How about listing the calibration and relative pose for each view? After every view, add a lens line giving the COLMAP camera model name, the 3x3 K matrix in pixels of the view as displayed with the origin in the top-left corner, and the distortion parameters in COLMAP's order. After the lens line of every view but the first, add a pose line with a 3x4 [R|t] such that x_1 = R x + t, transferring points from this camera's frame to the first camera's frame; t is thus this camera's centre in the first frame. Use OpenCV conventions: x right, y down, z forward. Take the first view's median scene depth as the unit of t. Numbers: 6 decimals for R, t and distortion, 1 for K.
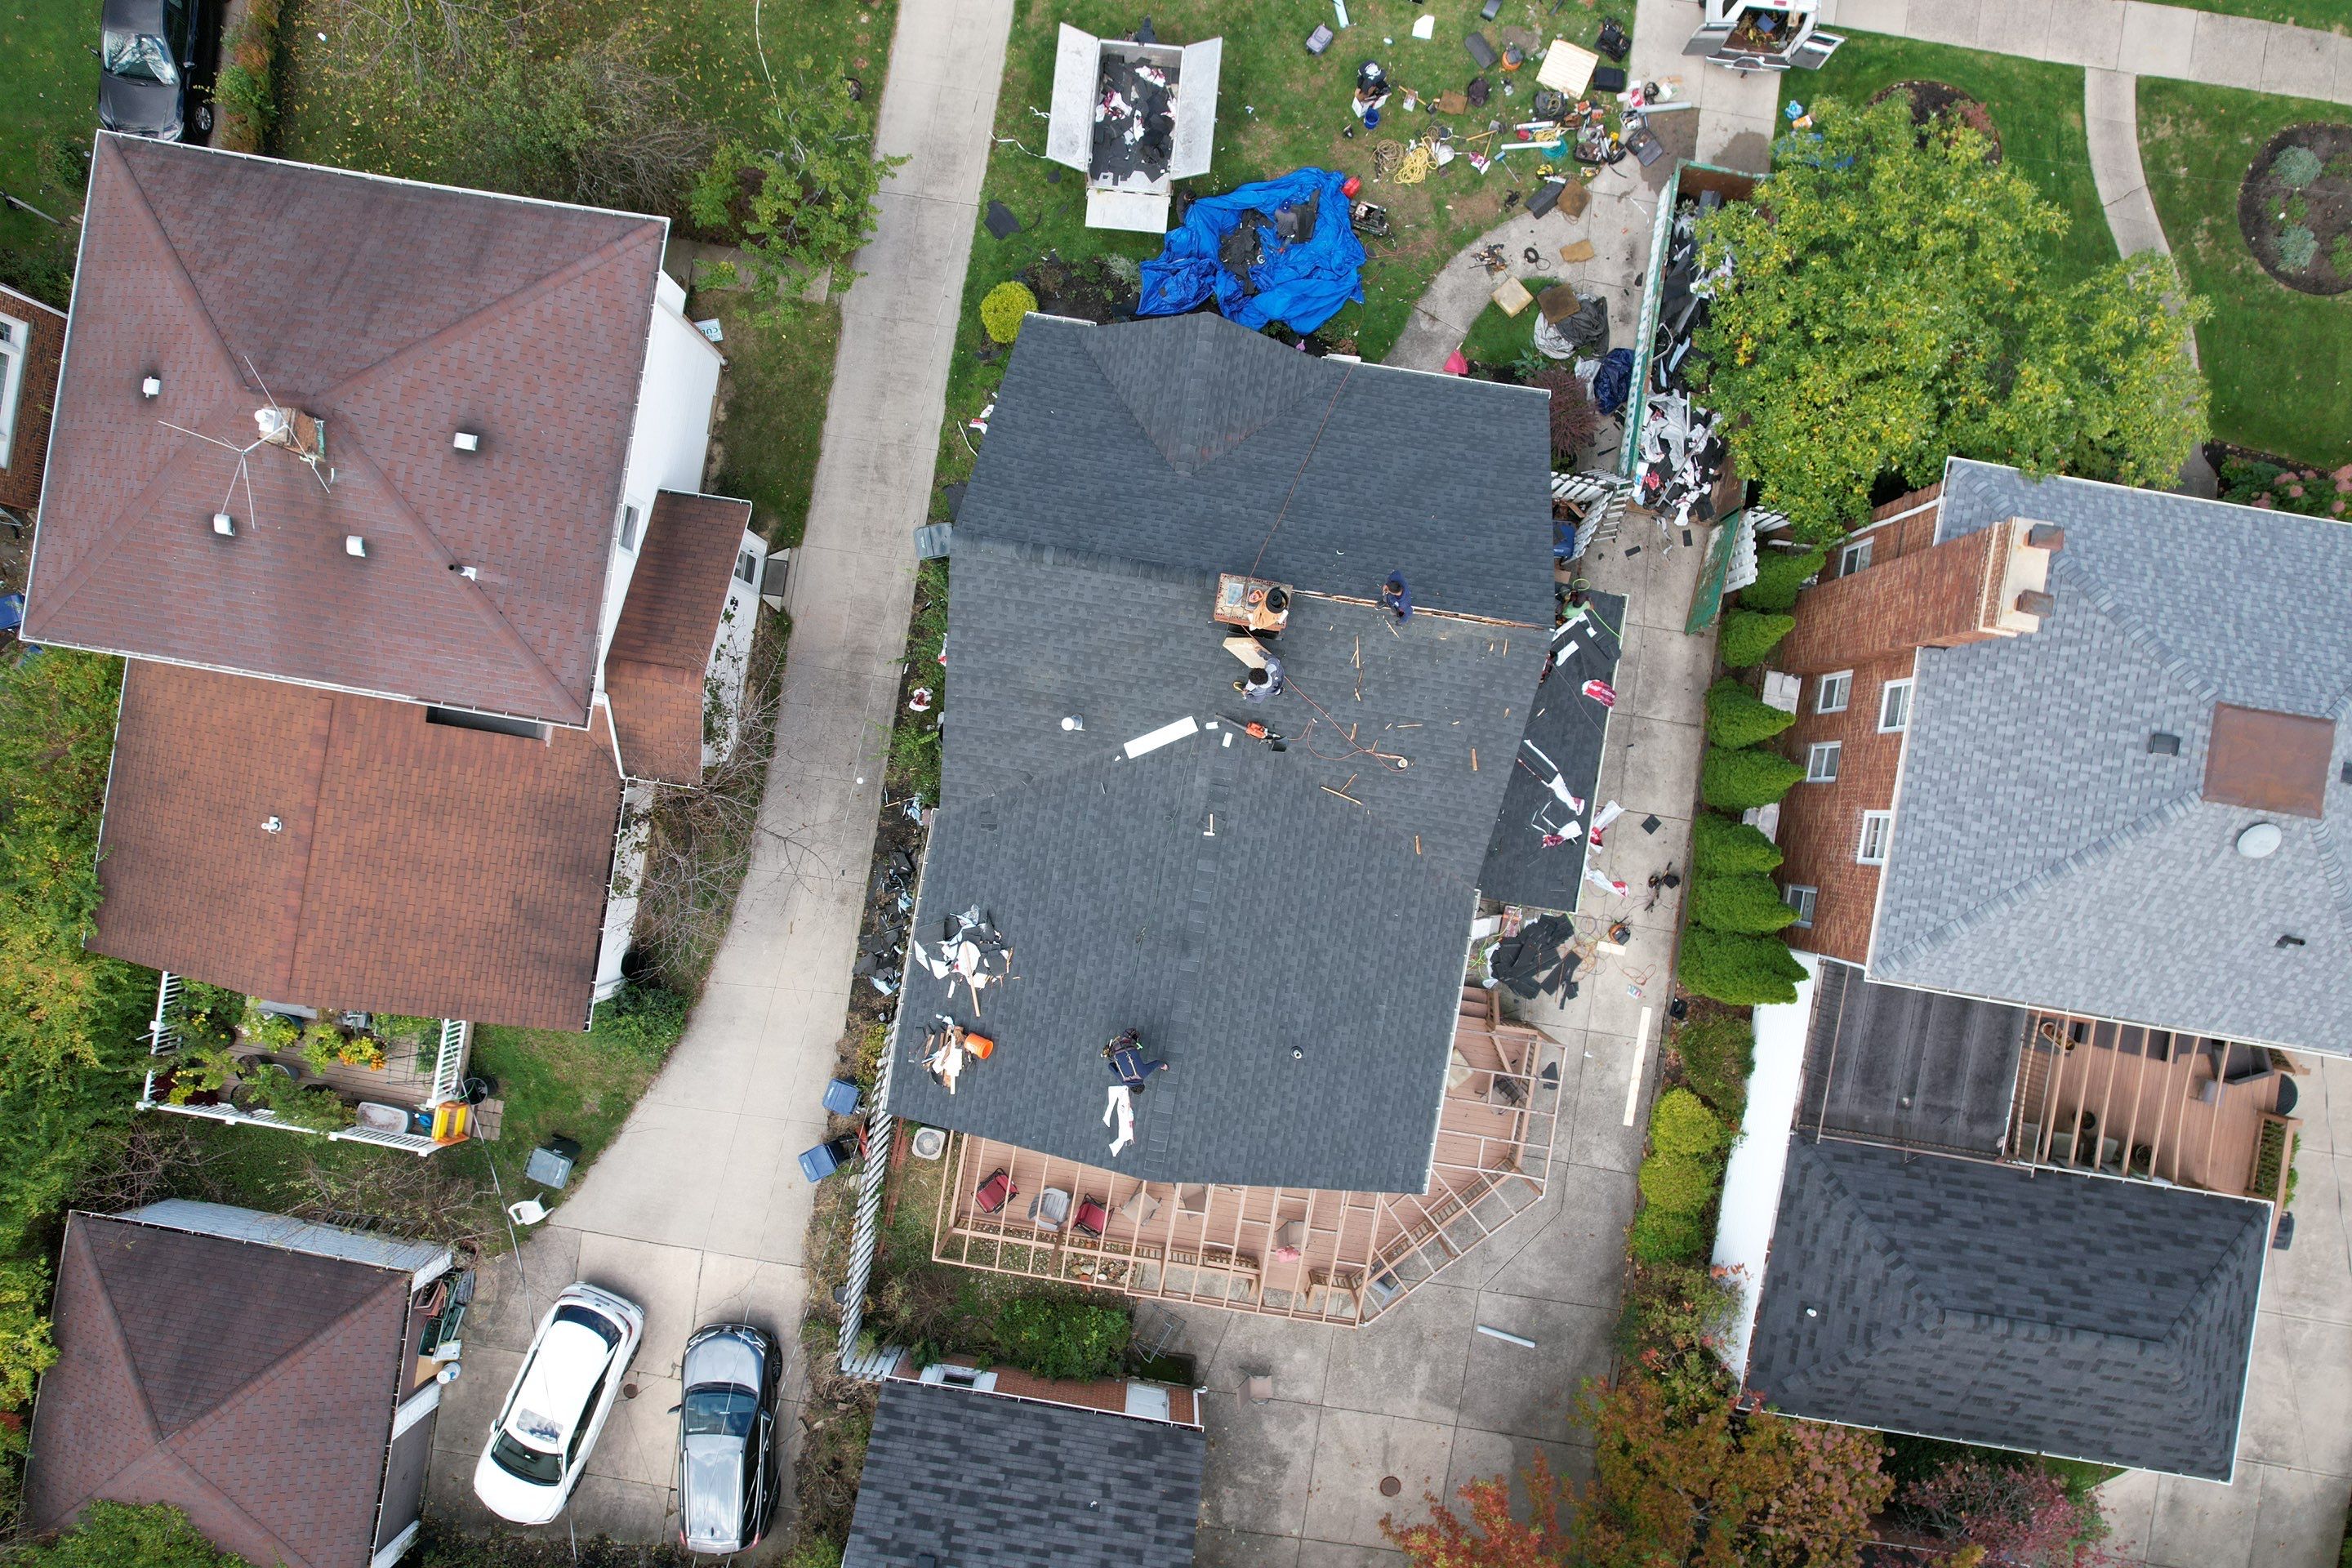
lens RADIAL K [[1496.8, 0, 1177.5], [0, 1496.8, 790.8], [0, 0, 1]] dist [-0.073030, 0.064336]
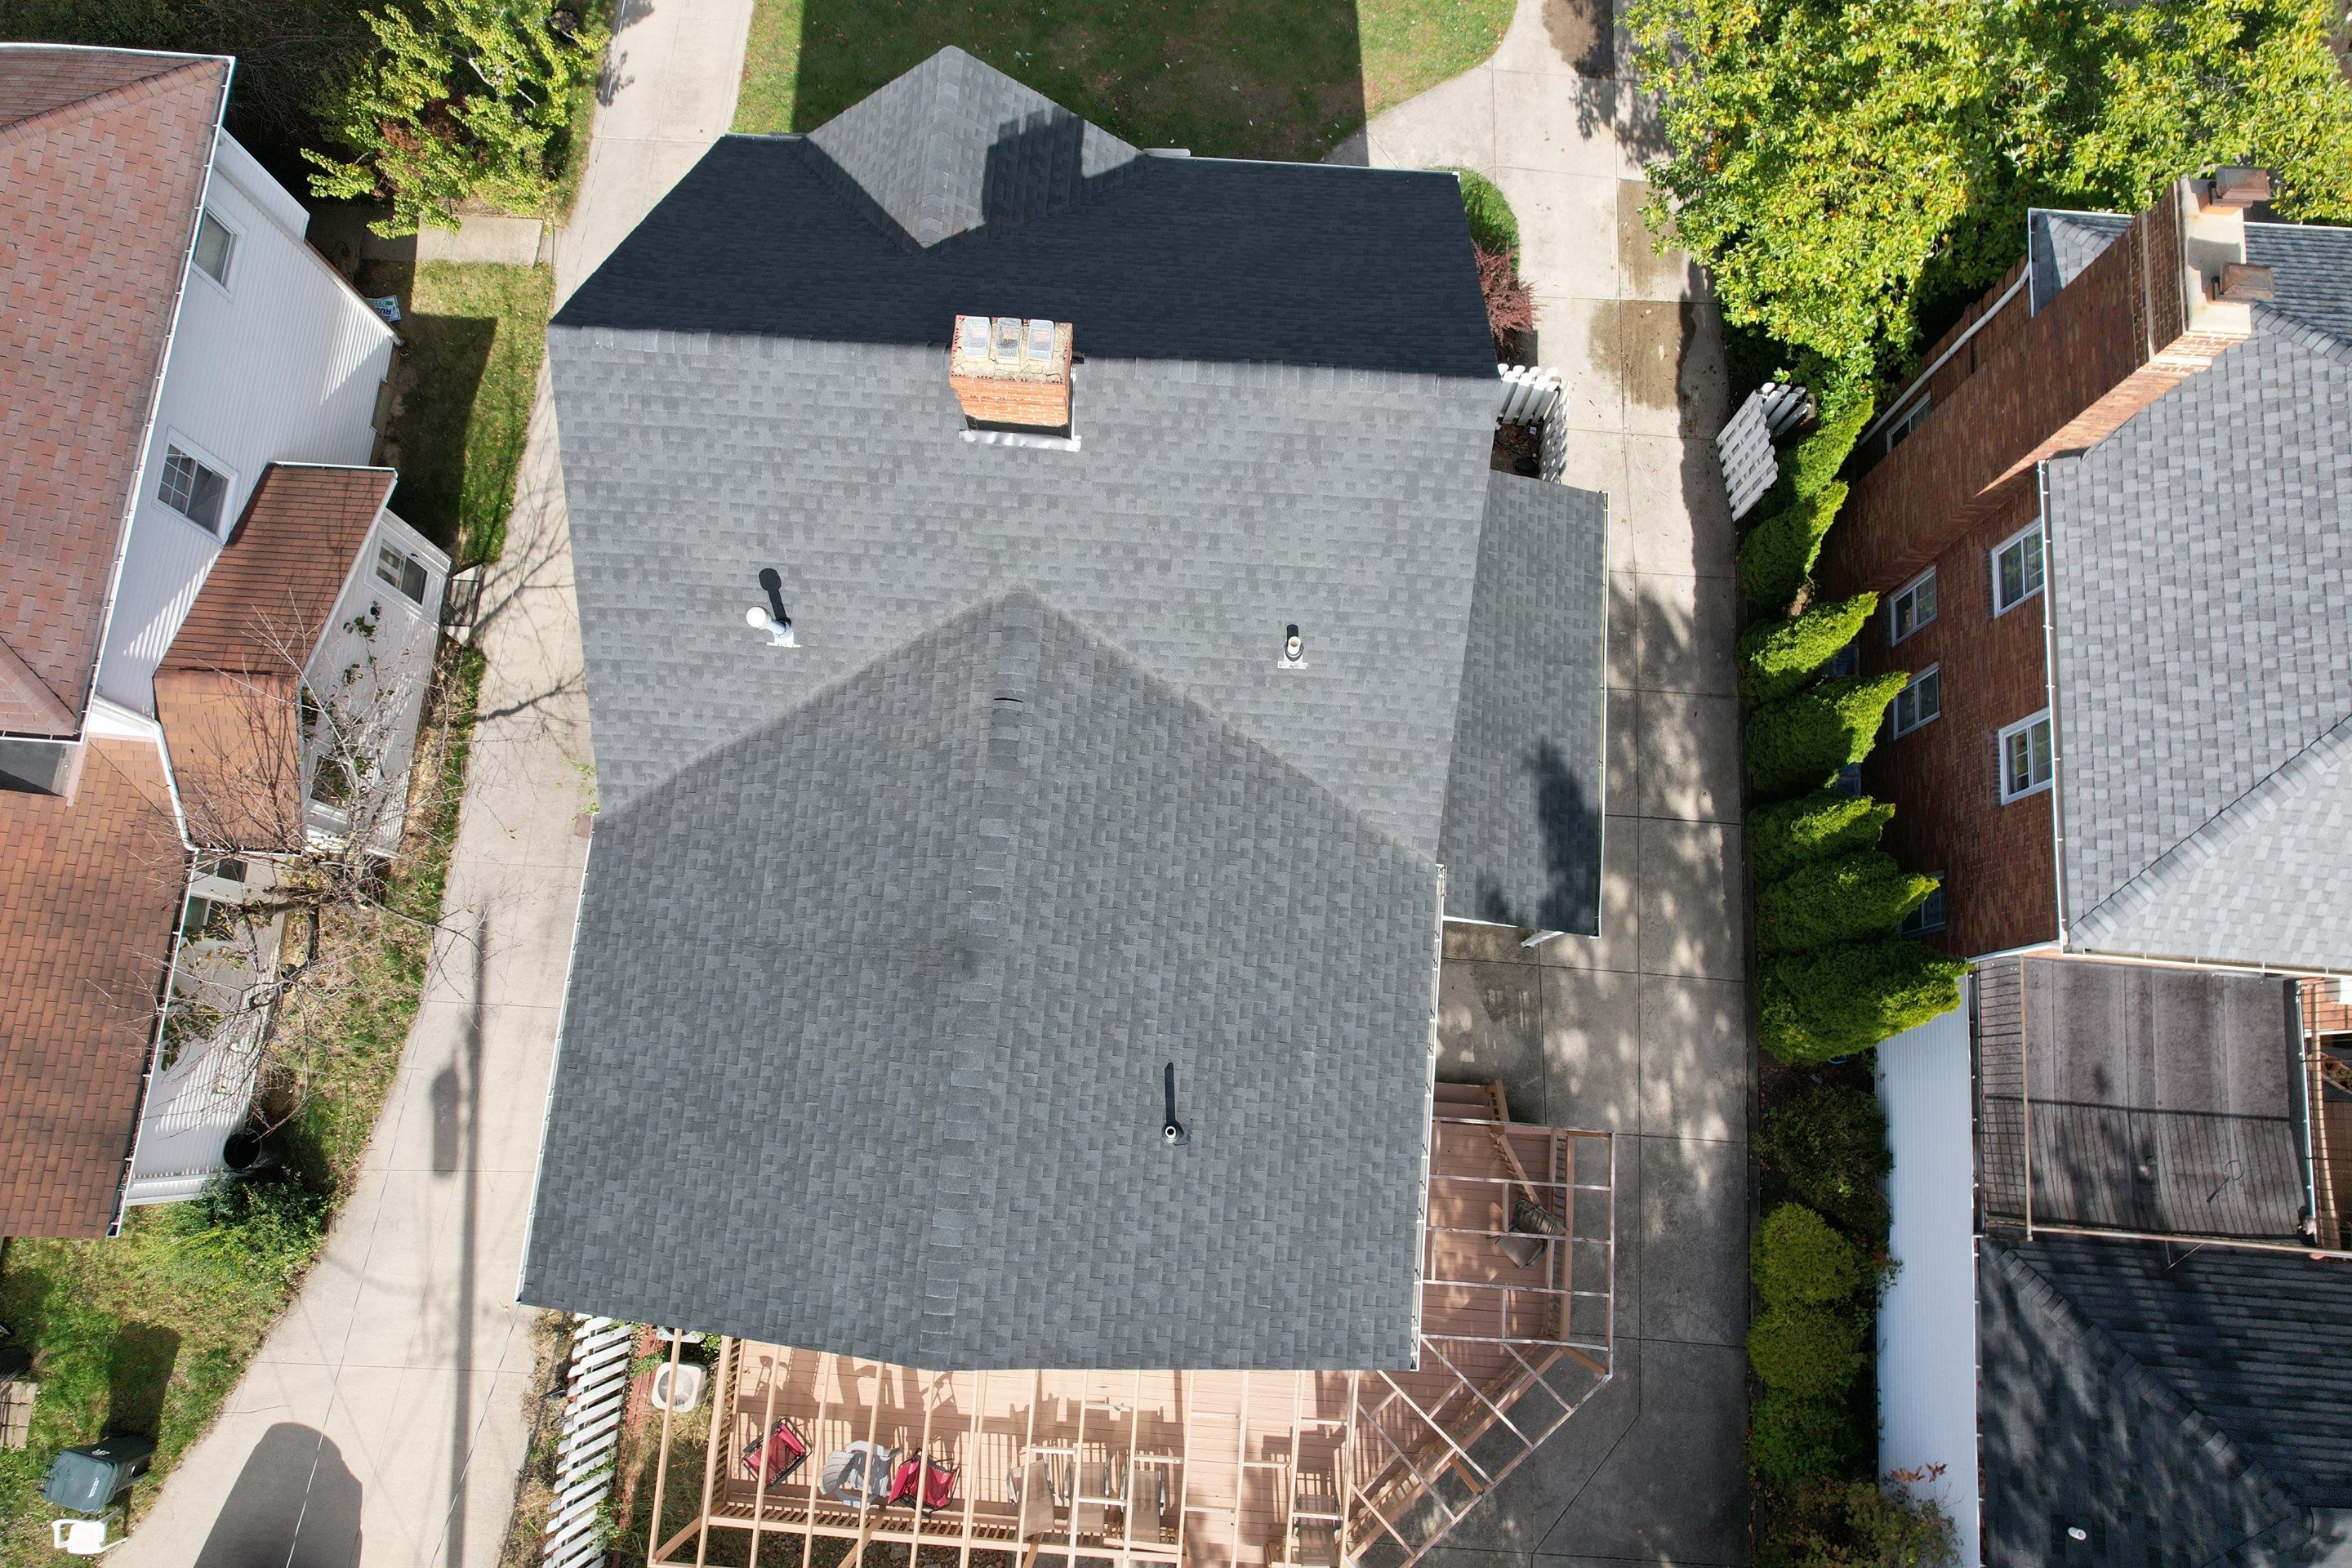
lens RADIAL K [[1496.8, 0, 1176.9], [0, 1496.8, 788.2], [0, 0, 1]] dist [-0.073030, 0.064336]
pose [[0.996379, -0.083614, 0.015383, 0.071914], [0.084997, 0.975749, -0.201714, 0.137184], [0.001857, 0.202291, 0.979324, 0.325146]]
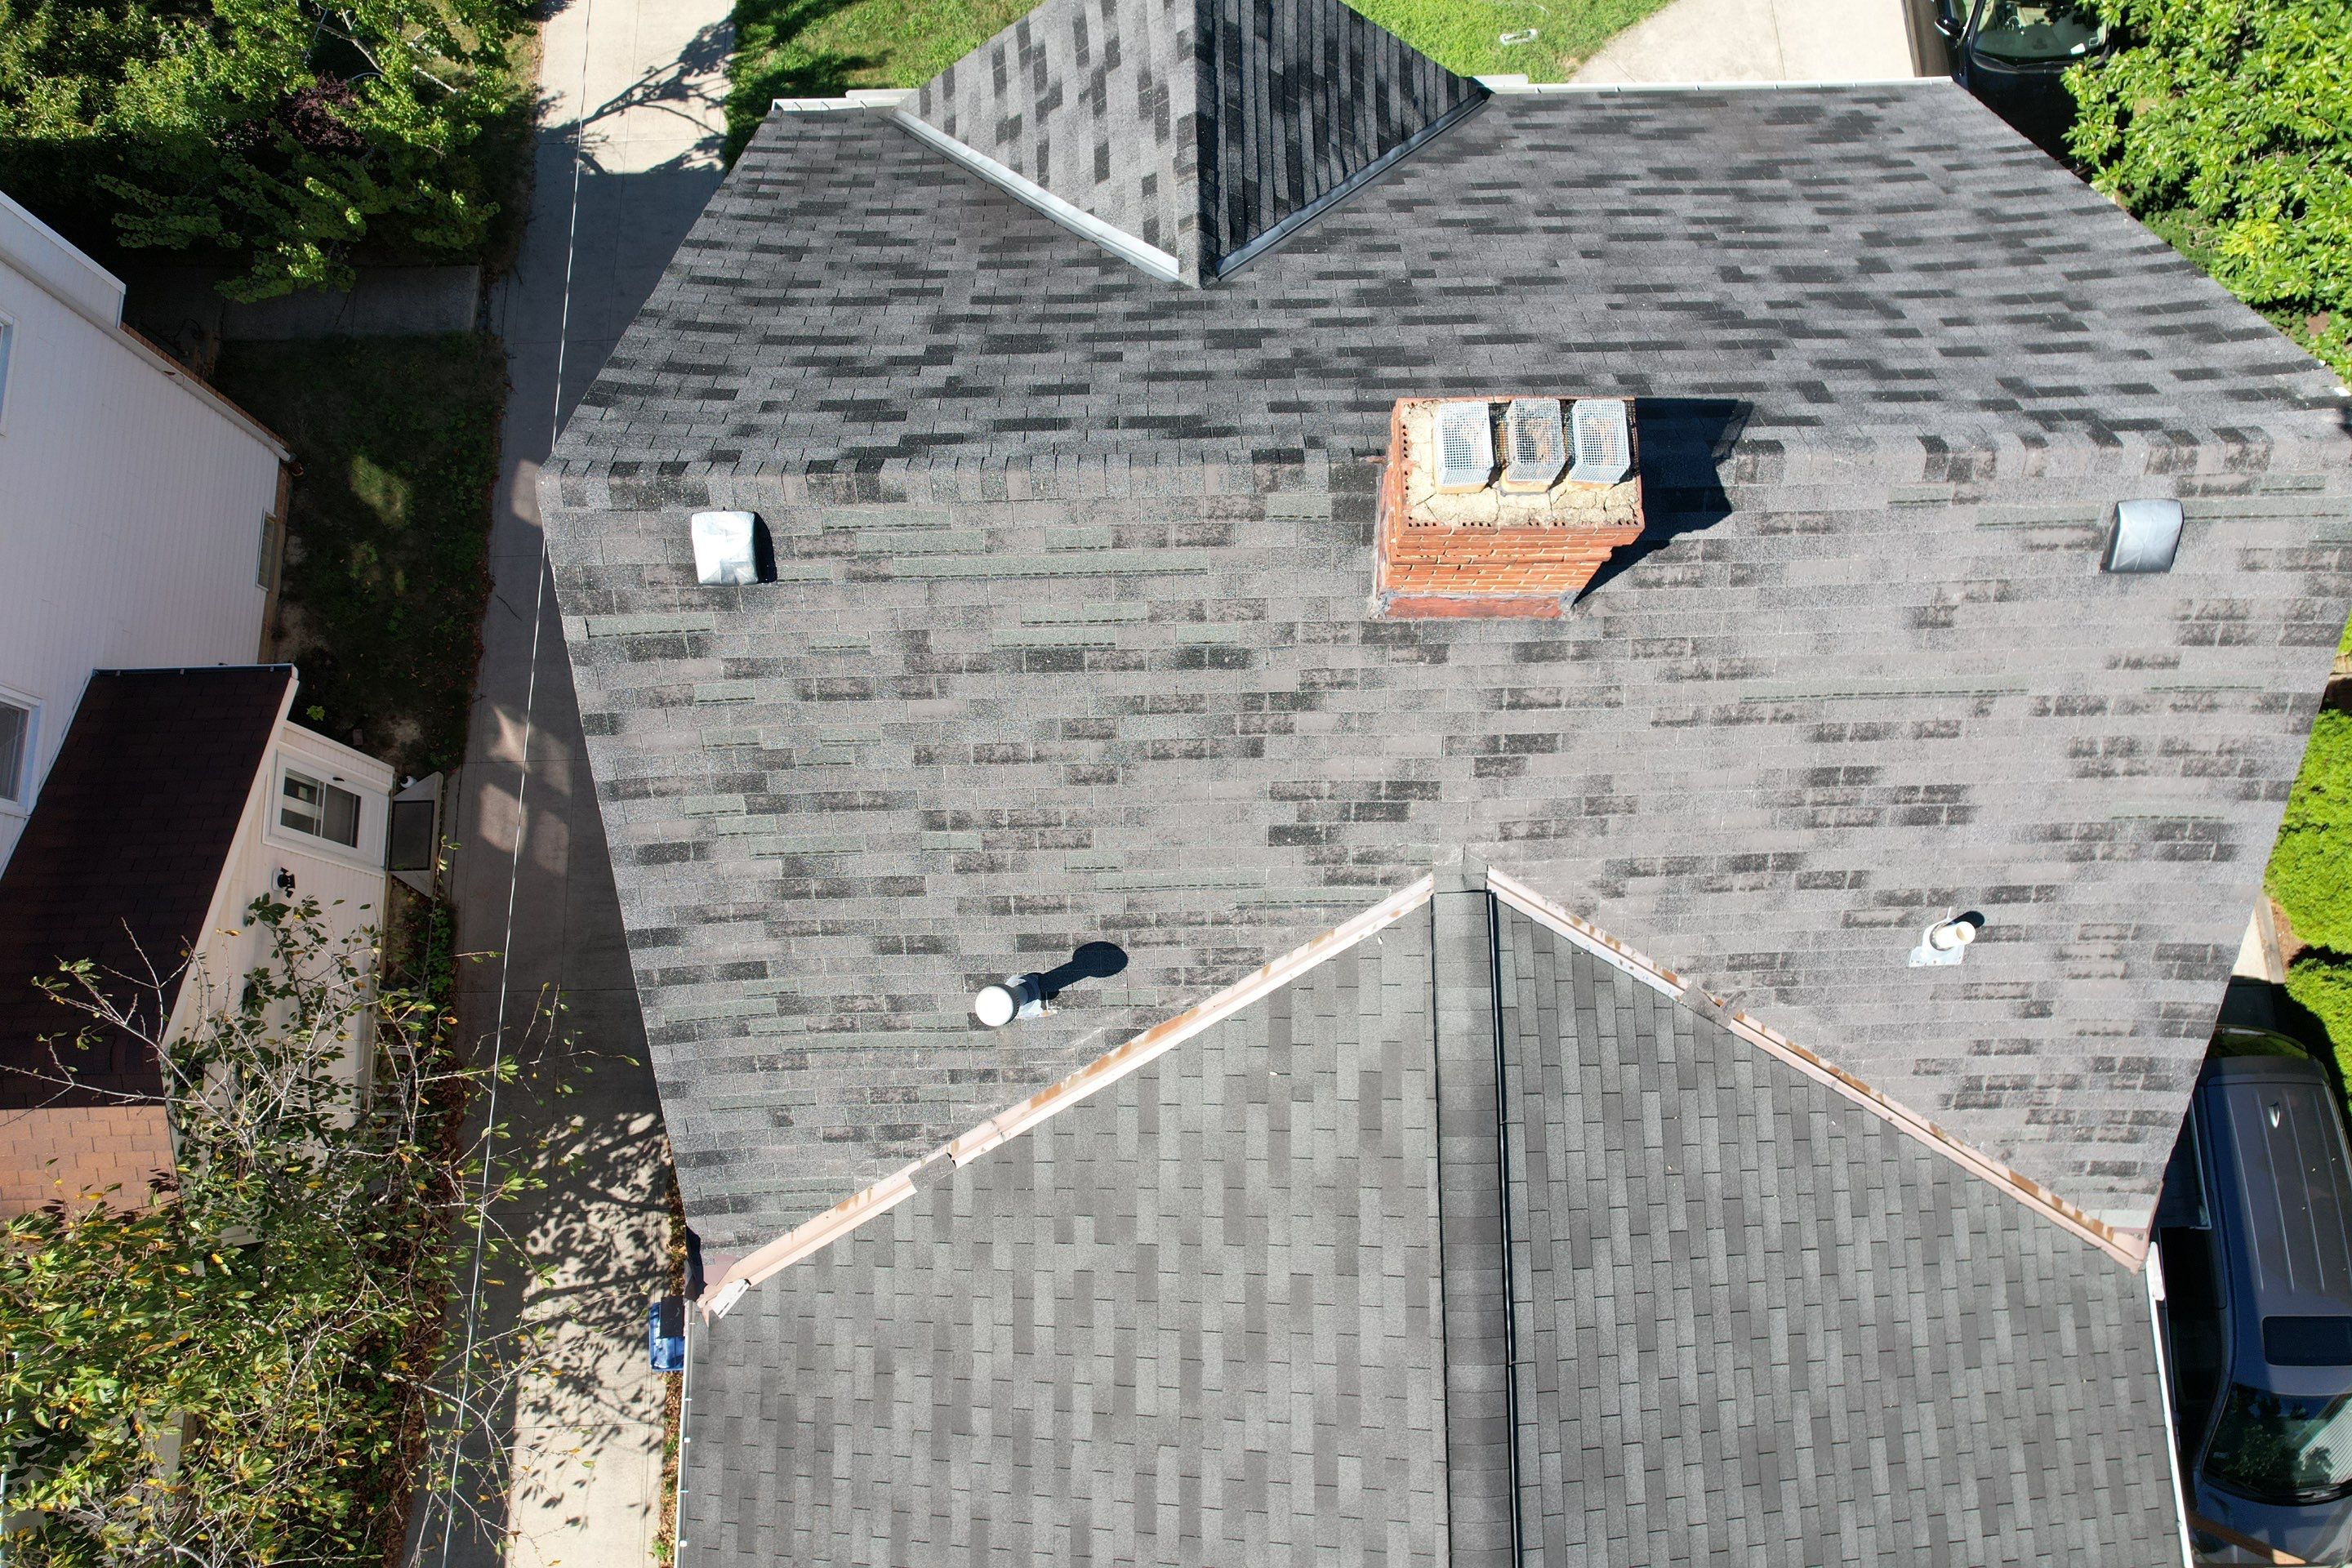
lens RADIAL K [[1496.8, 0, 1175.0], [0, 1496.8, 787.7], [0, 0, 1]] dist [-0.073030, 0.064336]
pose [[0.984366, -0.172892, 0.033658, -0.030088], [0.176136, 0.965269, -0.192956, -0.014734], [0.000871, 0.195867, 0.980630, 0.544251]]
